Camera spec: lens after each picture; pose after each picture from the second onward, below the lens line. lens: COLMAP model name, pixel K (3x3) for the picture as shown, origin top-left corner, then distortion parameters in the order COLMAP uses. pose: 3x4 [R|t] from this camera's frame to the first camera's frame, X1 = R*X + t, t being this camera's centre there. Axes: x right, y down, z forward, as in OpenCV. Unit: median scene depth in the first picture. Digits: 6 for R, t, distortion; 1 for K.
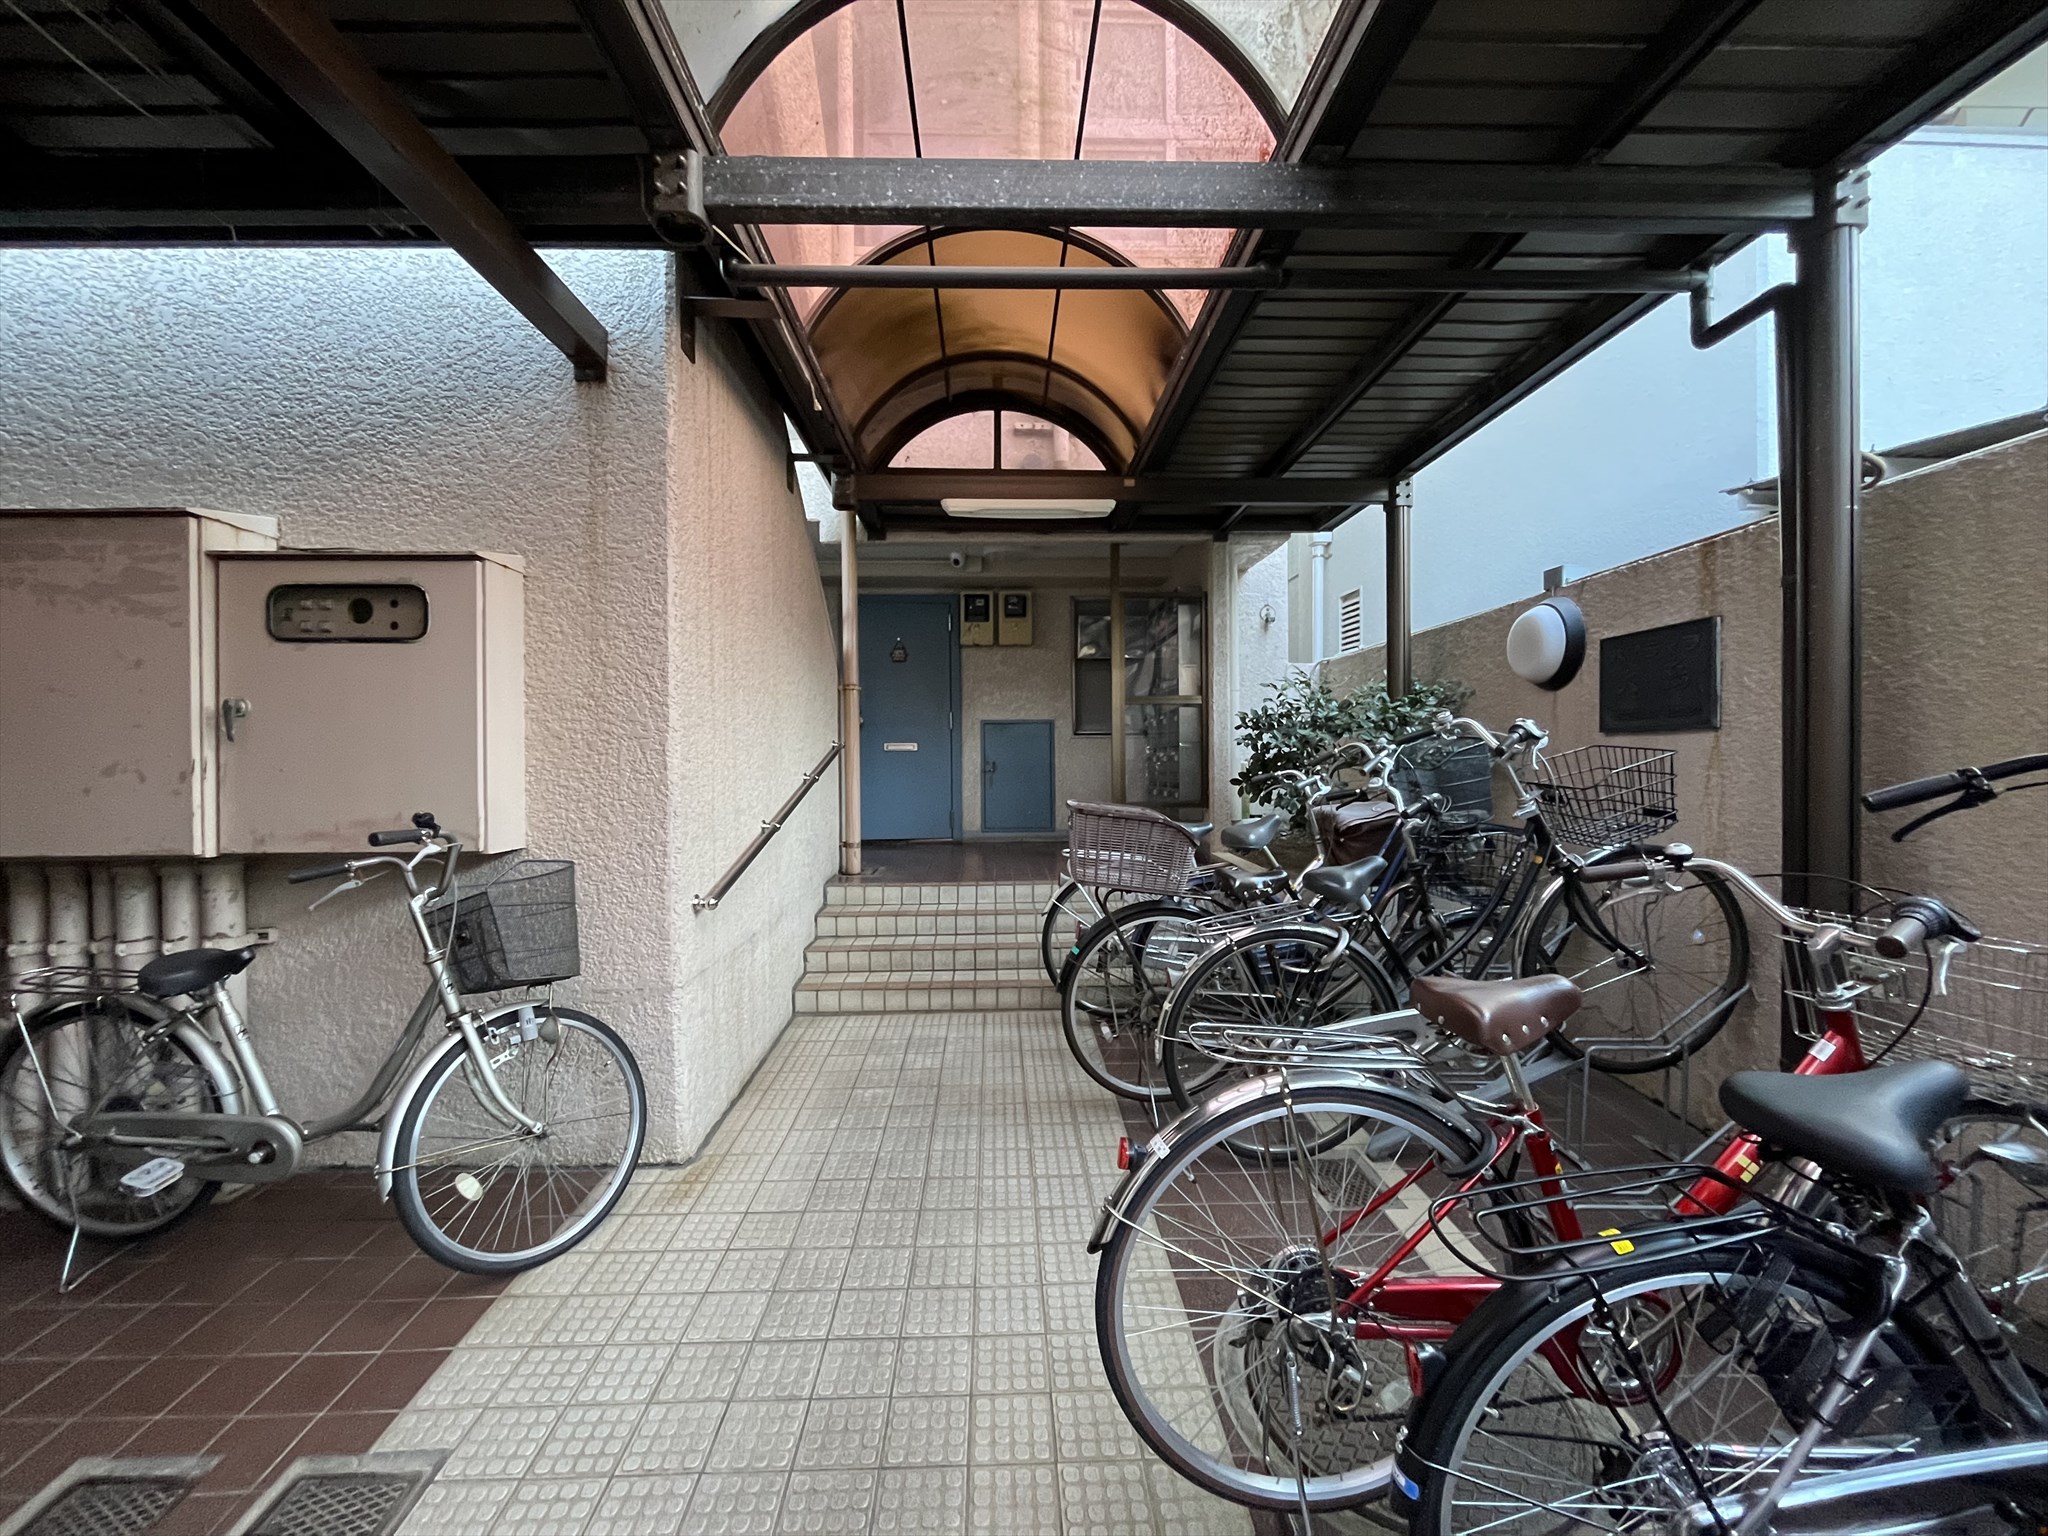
lens RADIAL K [[818.3, 0, 1020.4], [0, 818.3, 763.8], [0, 0, 1]] dist [-0.003885, 0.000031]
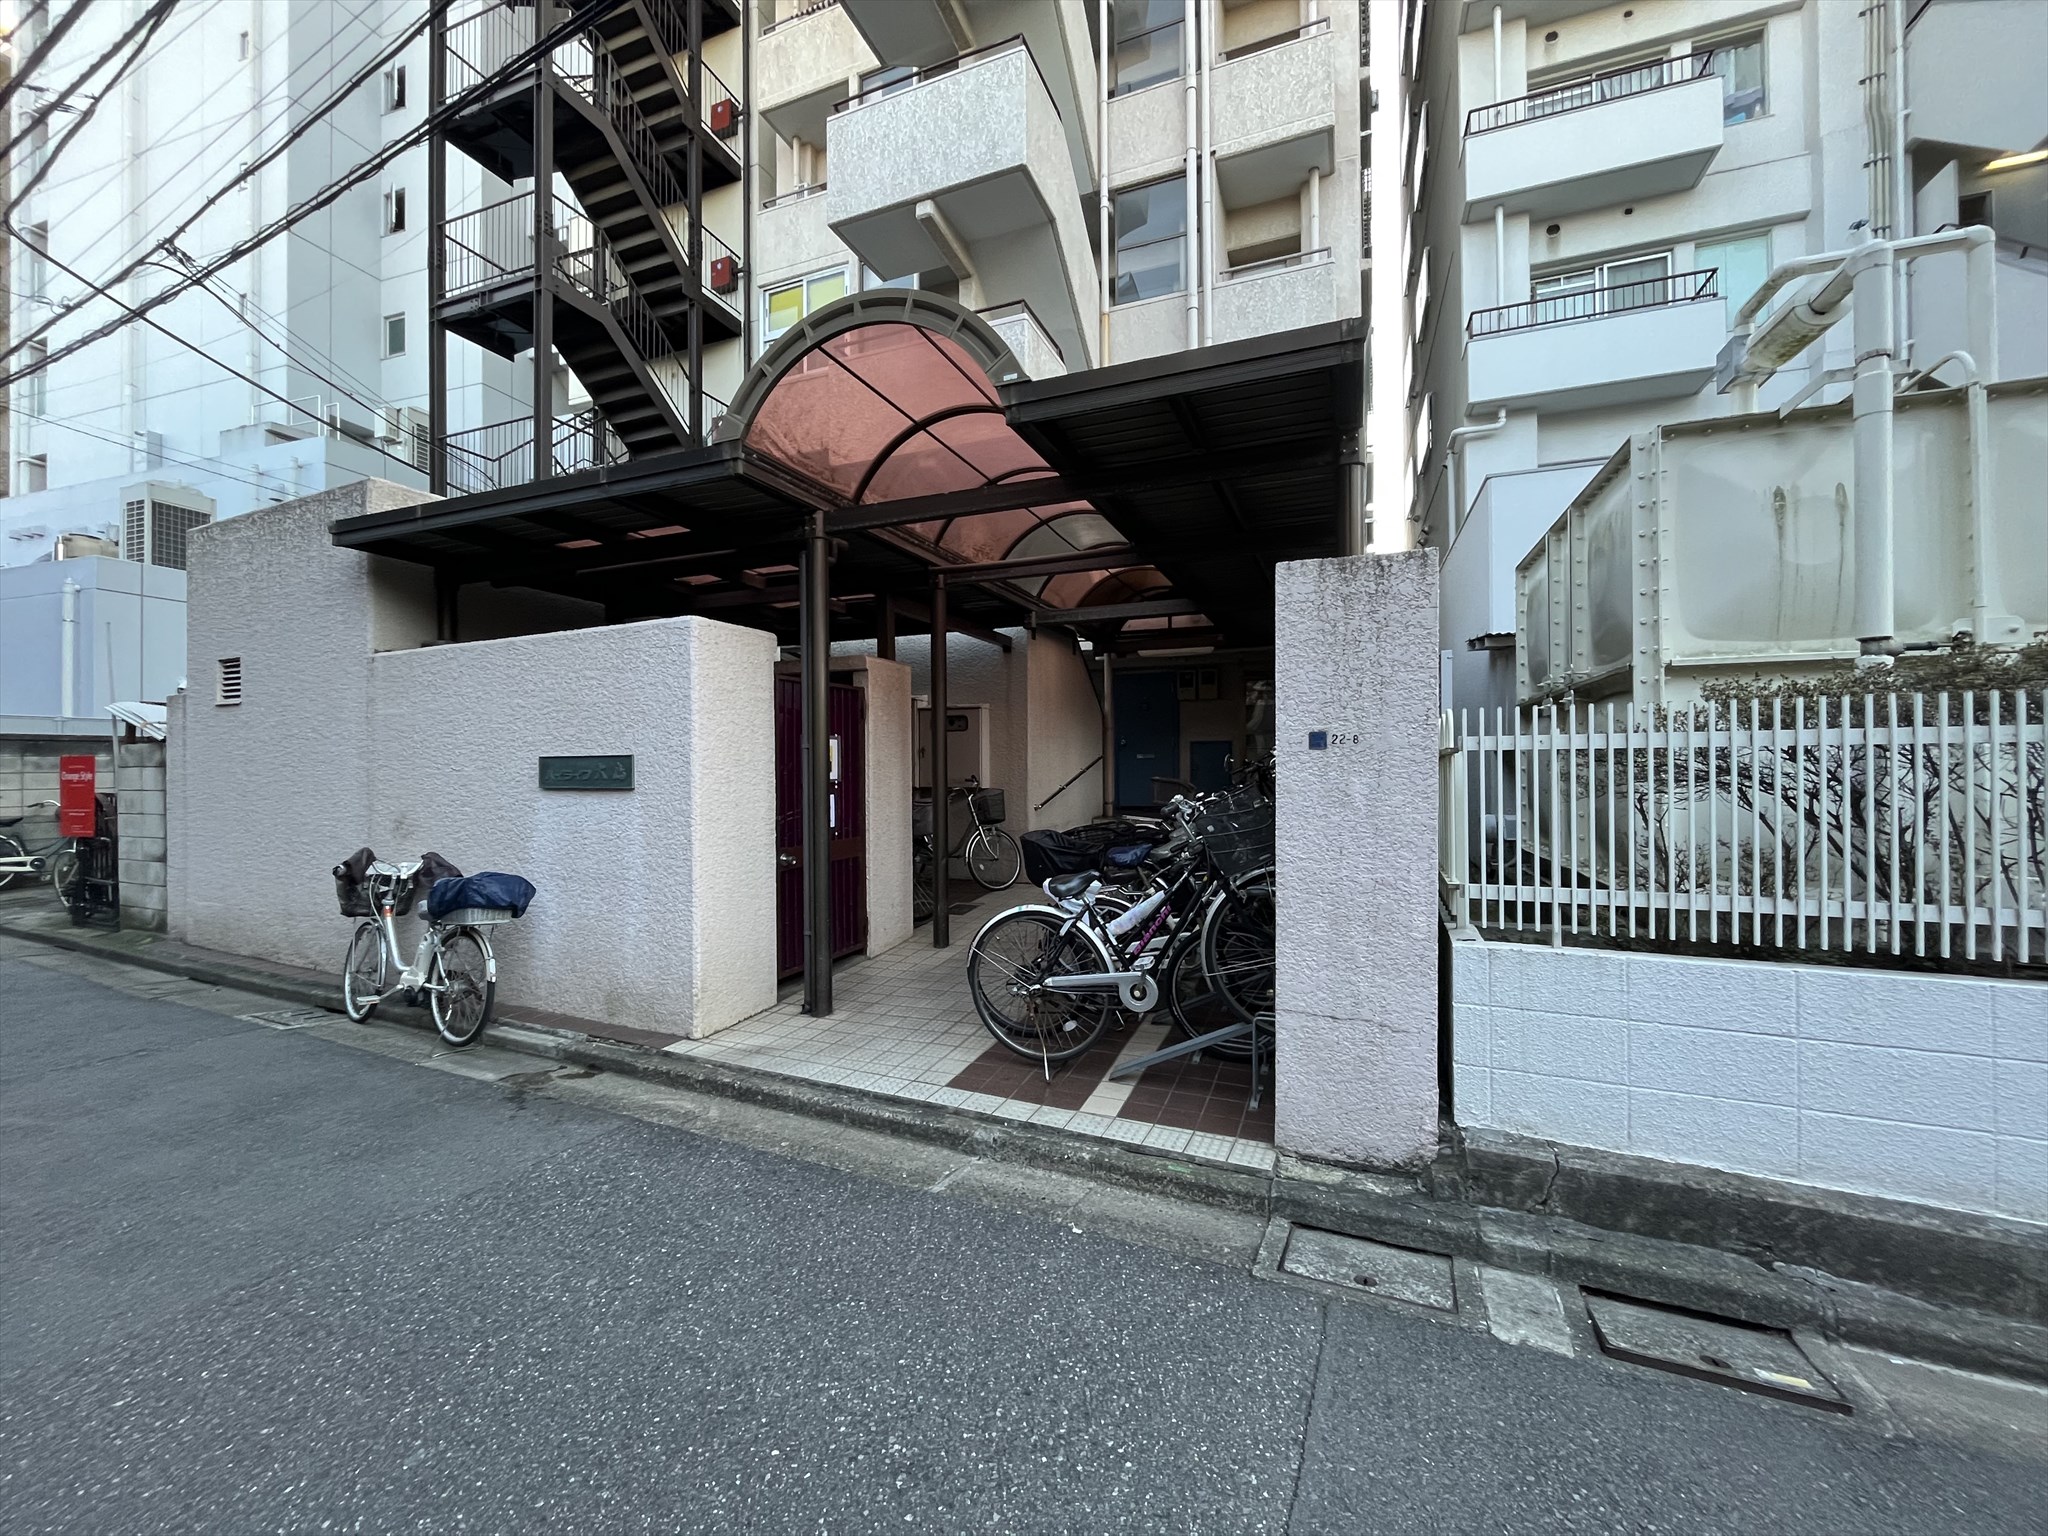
lens RADIAL K [[818.3, 0, 1020.4], [0, 818.3, 763.8], [0, 0, 1]] dist [-0.003885, 0.000031]
pose [[0.913428, 0.000966, -0.407000, 0.779845], [-0.003377, 0.999981, -0.005205, 0.012702], [0.406987, 0.006128, 0.913413, -1.786930]]
